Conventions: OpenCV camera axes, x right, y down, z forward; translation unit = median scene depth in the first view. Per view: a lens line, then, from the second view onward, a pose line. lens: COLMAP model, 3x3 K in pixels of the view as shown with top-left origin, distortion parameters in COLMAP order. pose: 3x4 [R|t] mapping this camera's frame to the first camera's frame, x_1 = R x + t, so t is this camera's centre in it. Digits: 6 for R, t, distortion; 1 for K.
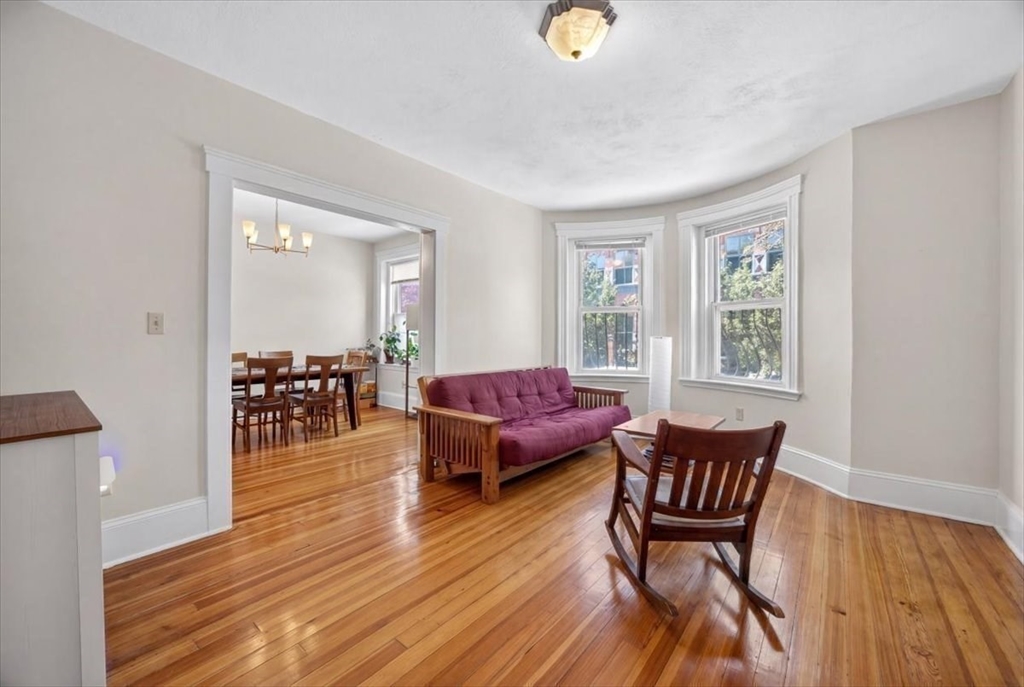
lens RADIAL K [[397.8, 0, 514.0], [0, 397.8, 339.8], [0, 0, 1]] dist [-0.015955, 0.004184]
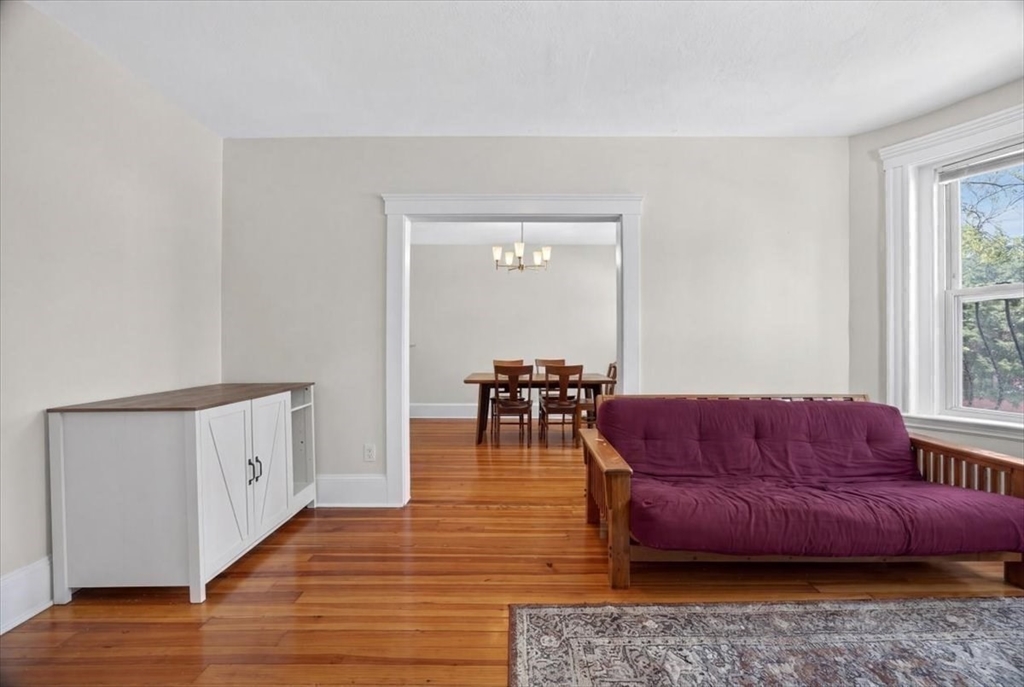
lens RADIAL K [[397.8, 0, 511.8], [0, 397.8, 343.9], [0, 0, 1]] dist [-0.015955, 0.004184]
pose [[0.638421, -0.006403, -0.769660, 0.234155], [-0.004184, 0.999922, -0.011789, -0.001885], [0.769676, 0.010746, 0.638345, 0.267589]]
